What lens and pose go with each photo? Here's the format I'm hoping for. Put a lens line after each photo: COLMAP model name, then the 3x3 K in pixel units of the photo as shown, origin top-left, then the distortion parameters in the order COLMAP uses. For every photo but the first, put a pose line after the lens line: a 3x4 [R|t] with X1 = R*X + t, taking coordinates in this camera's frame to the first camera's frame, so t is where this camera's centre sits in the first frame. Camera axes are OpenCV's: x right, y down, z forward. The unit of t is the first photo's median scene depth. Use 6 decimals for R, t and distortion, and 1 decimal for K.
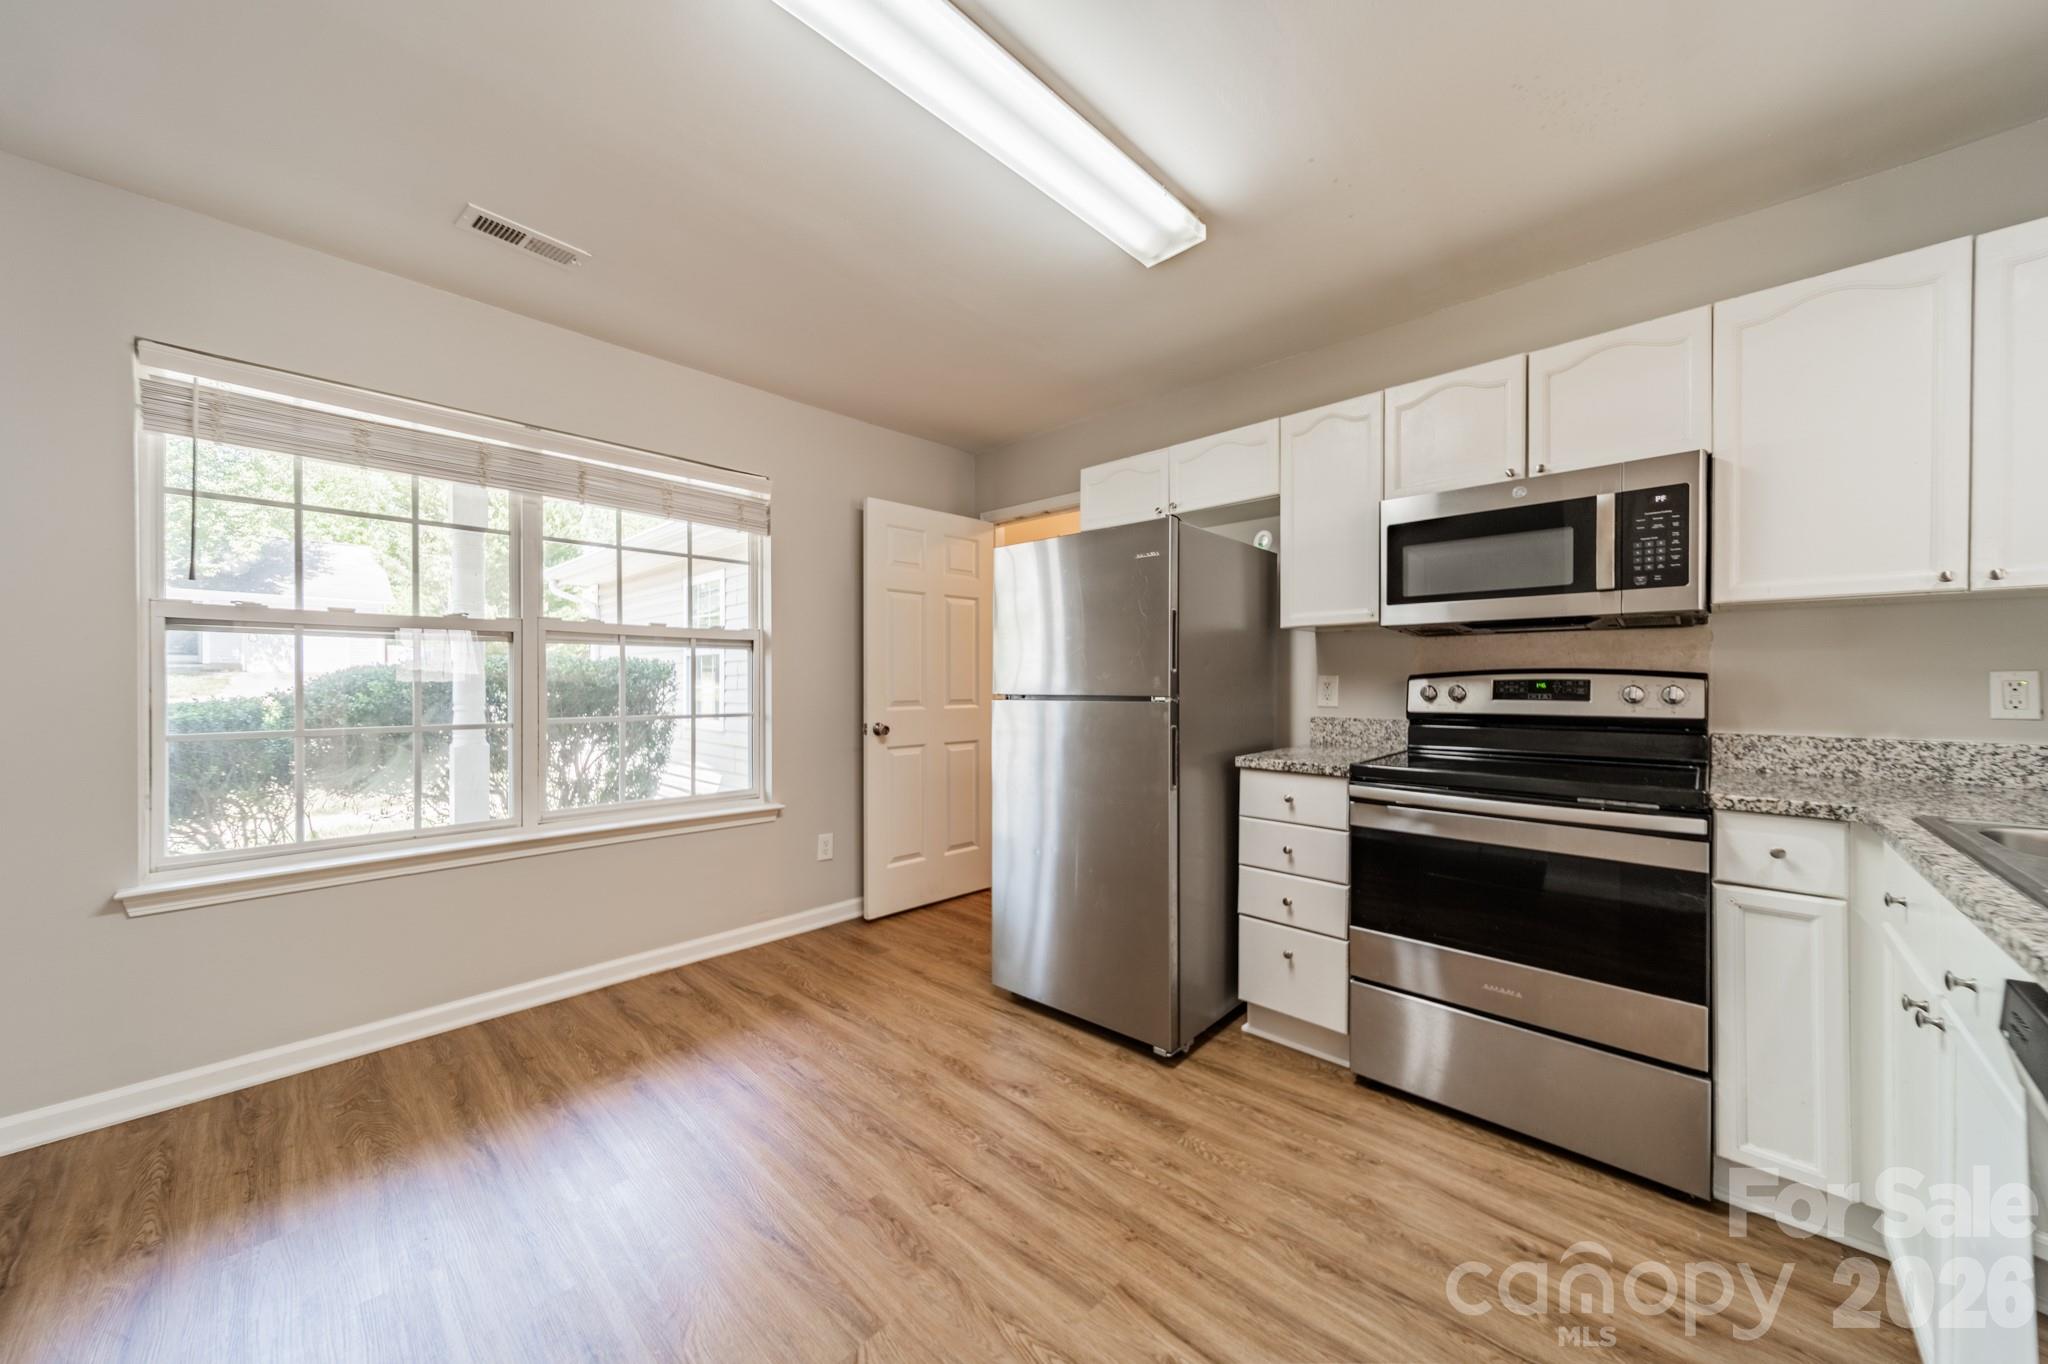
lens RADIAL K [[718.7, 0, 1034.4], [0, 718.7, 684.2], [0, 0, 1]] dist [0.007196, -0.000109]
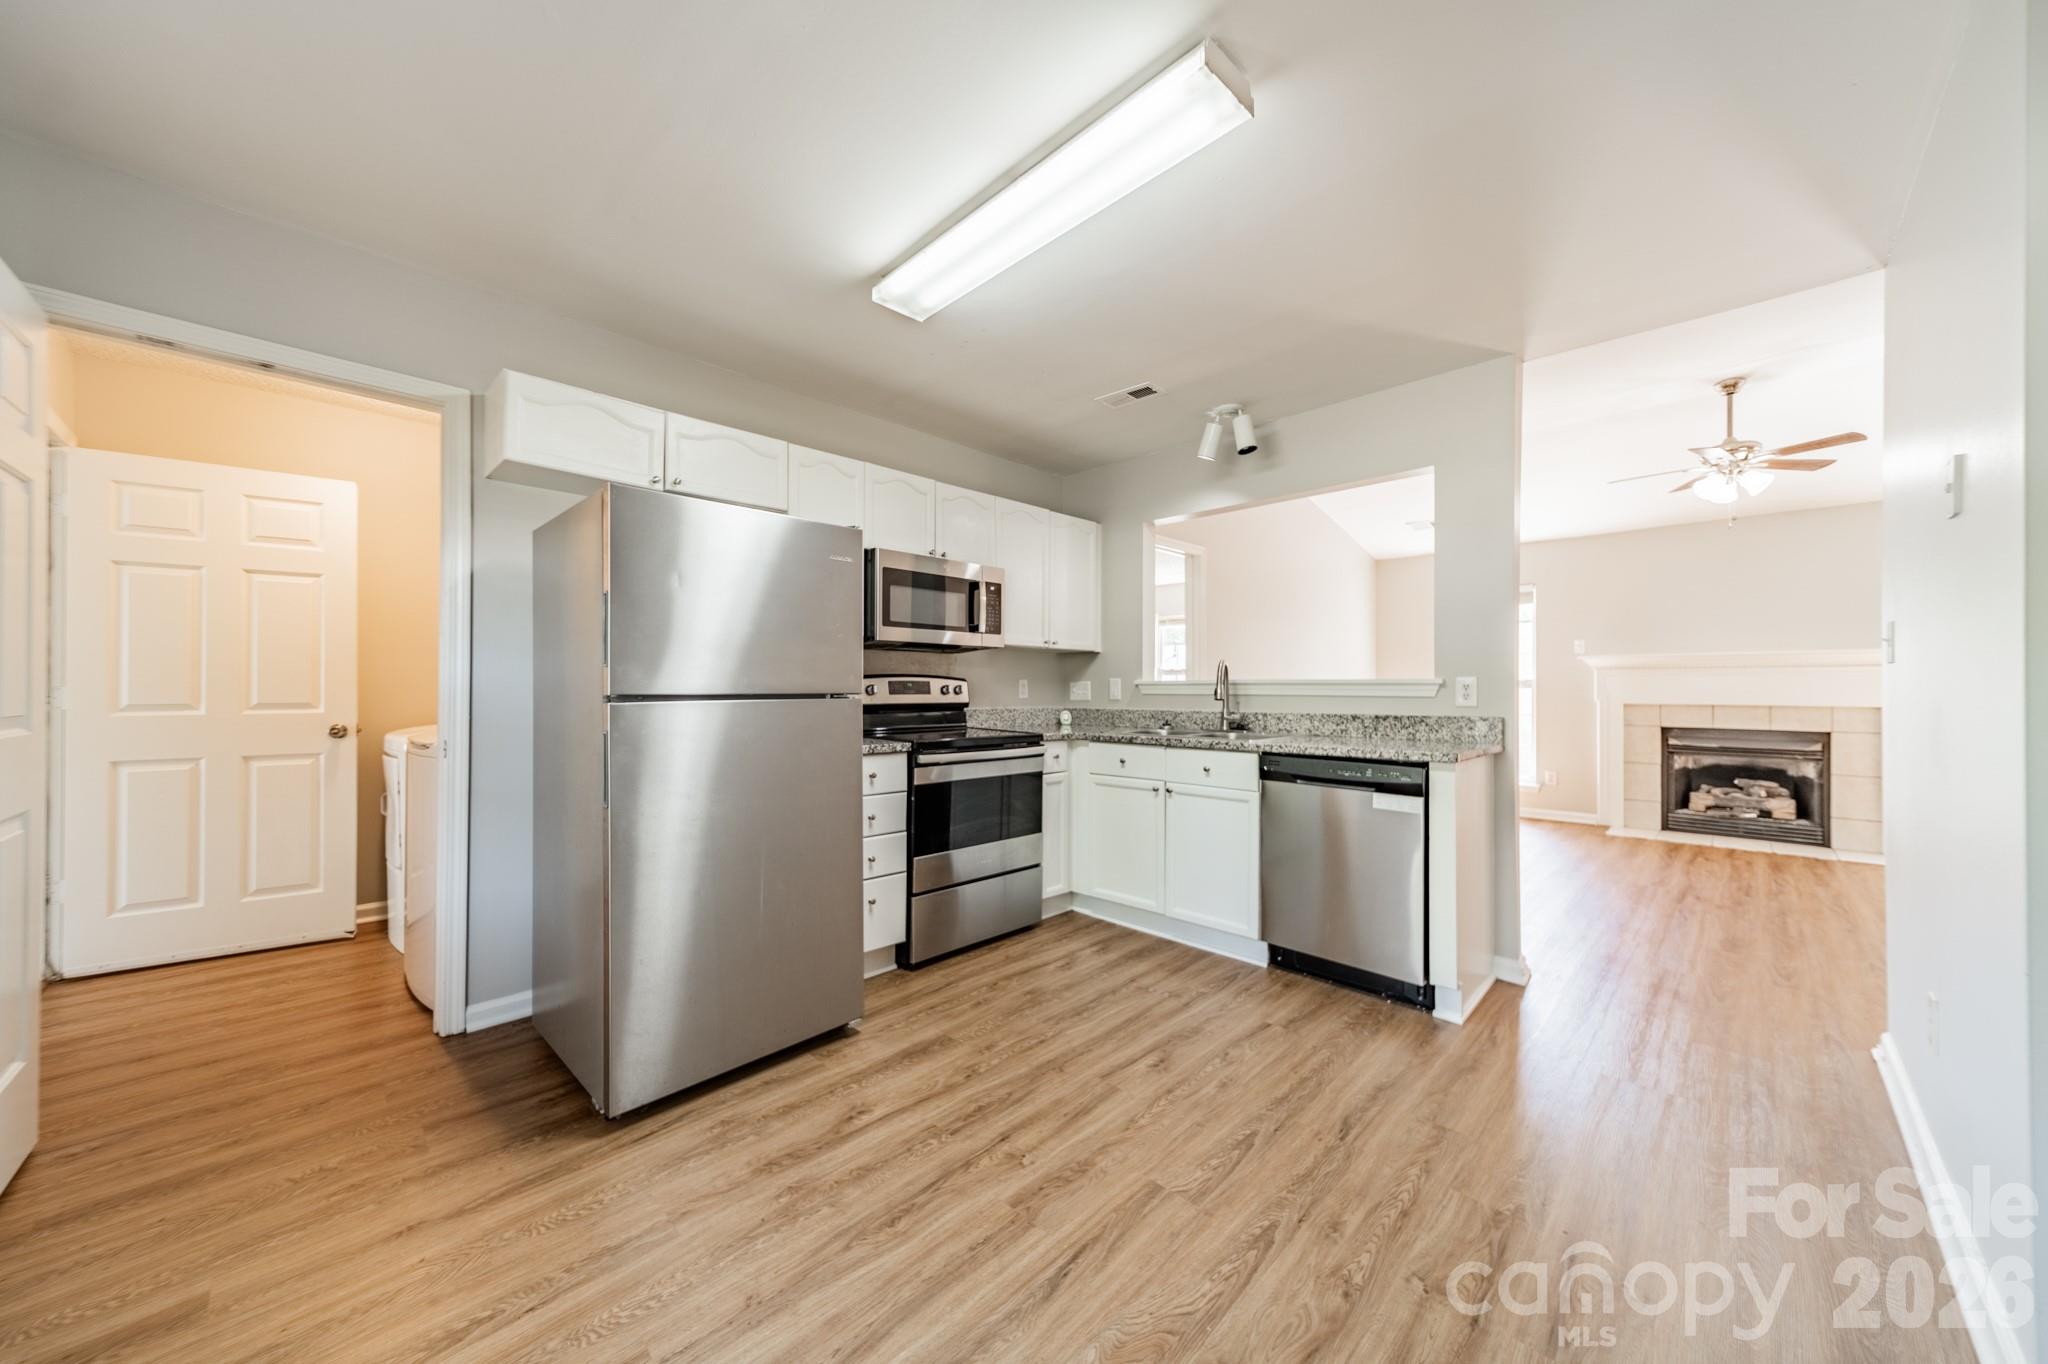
lens RADIAL K [[718.7, 0, 1031.3], [0, 718.7, 683.3], [0, 0, 1]] dist [0.007196, -0.000109]
pose [[0.029455, 0.003498, 0.999560, -1.037684], [-0.002677, 0.999991, -0.003420, 0.003738], [-0.999563, -0.002575, 0.029464, 0.812808]]
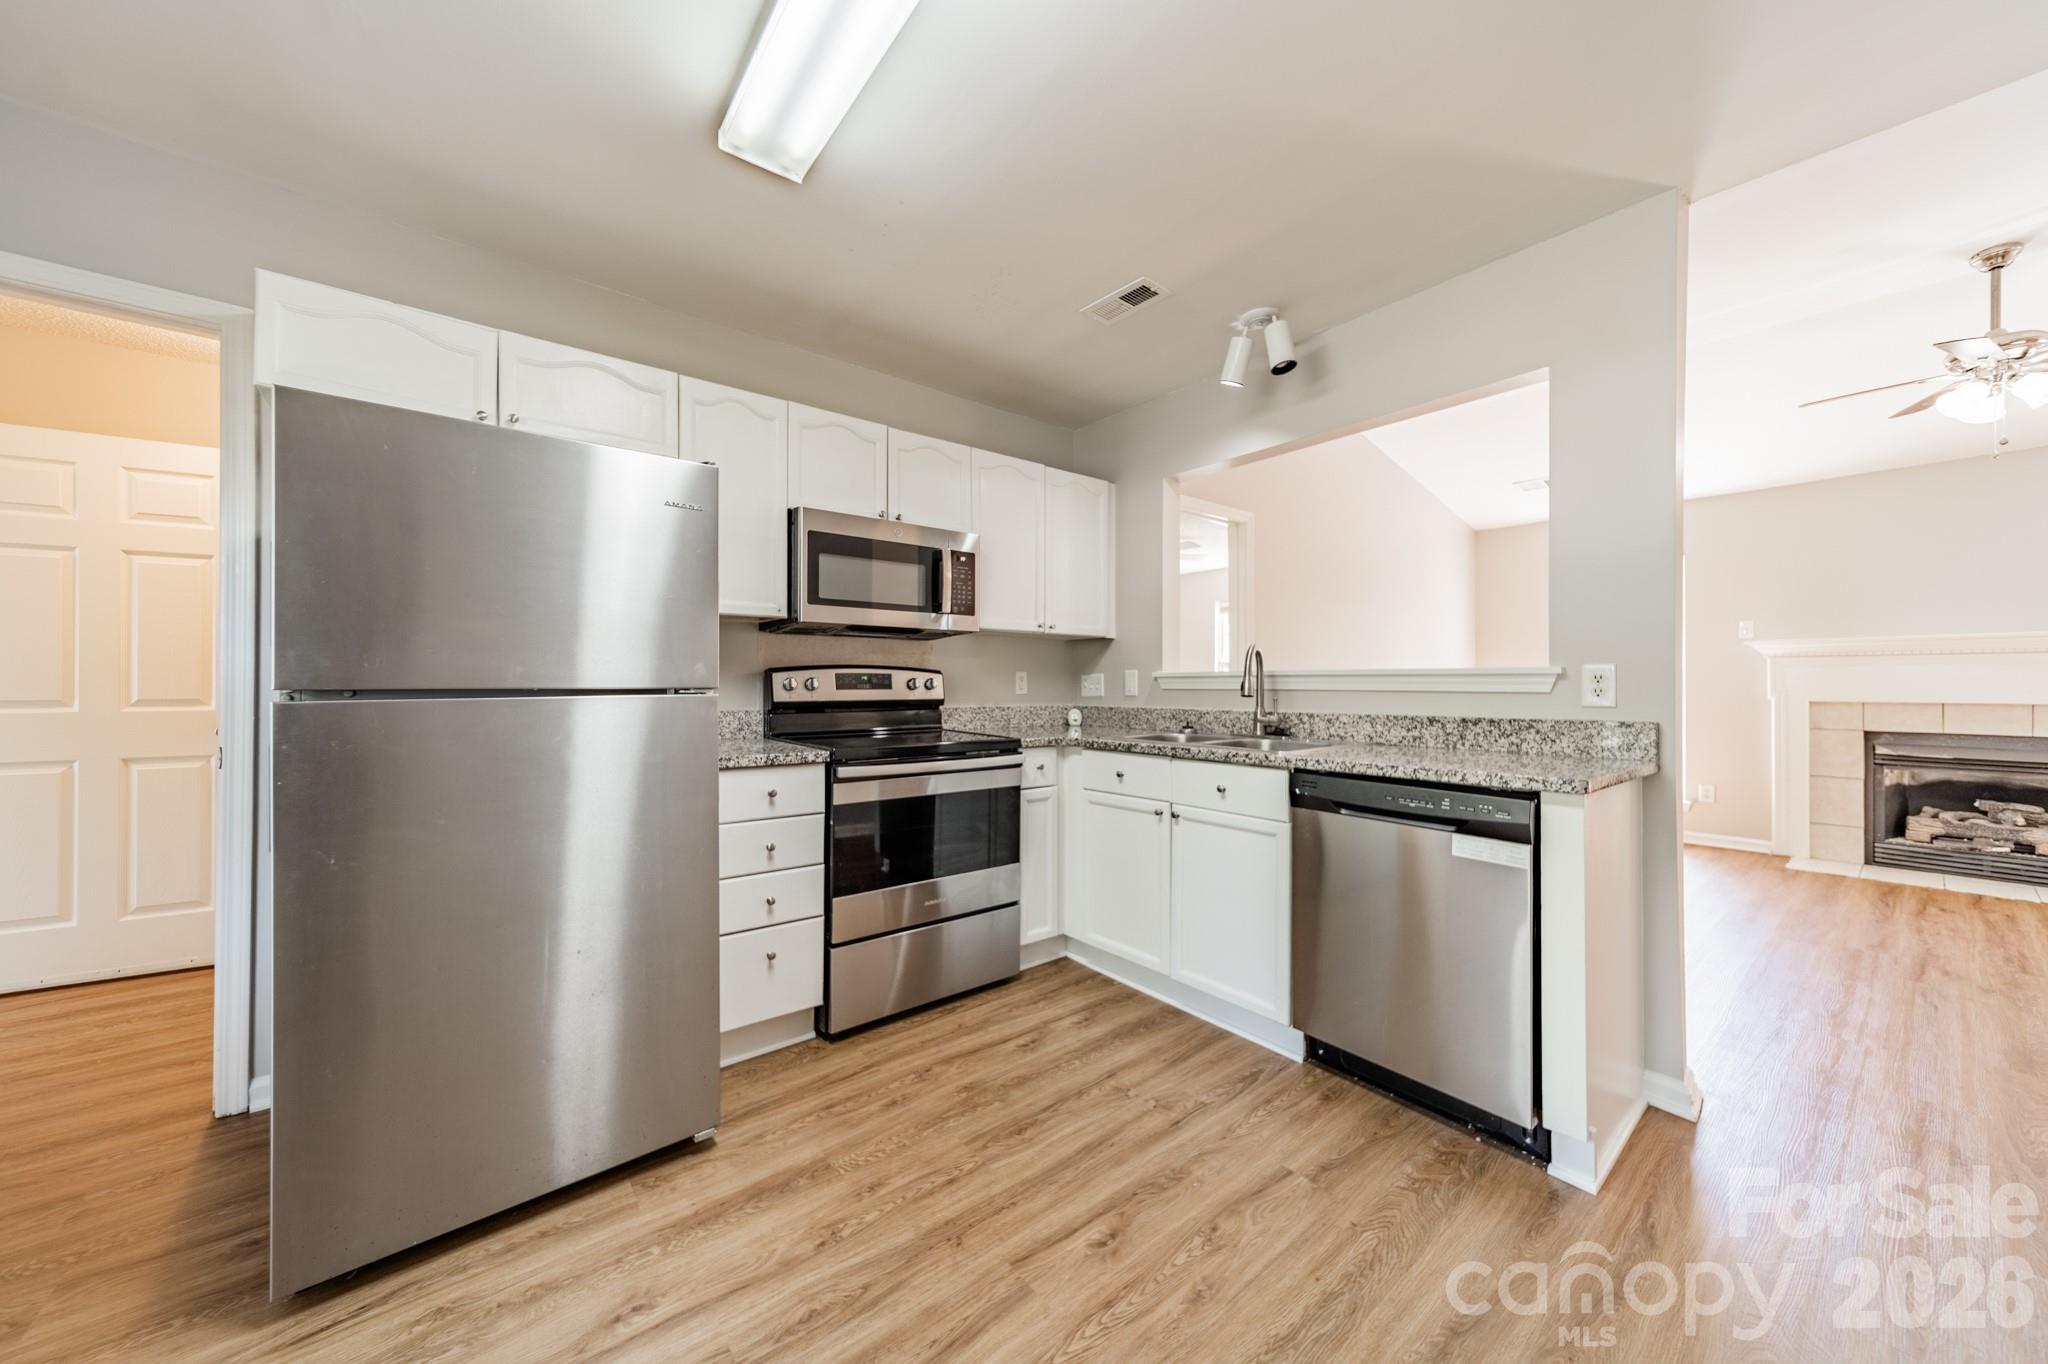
lens RADIAL K [[718.7, 0, 1030.8], [0, 718.7, 680.2], [0, 0, 1]] dist [0.007196, -0.000109]
pose [[0.142365, 0.001800, 0.989813, -0.652016], [-0.000936, 0.999998, -0.001684, 0.009284], [-0.989814, -0.000686, 0.142366, 0.610854]]
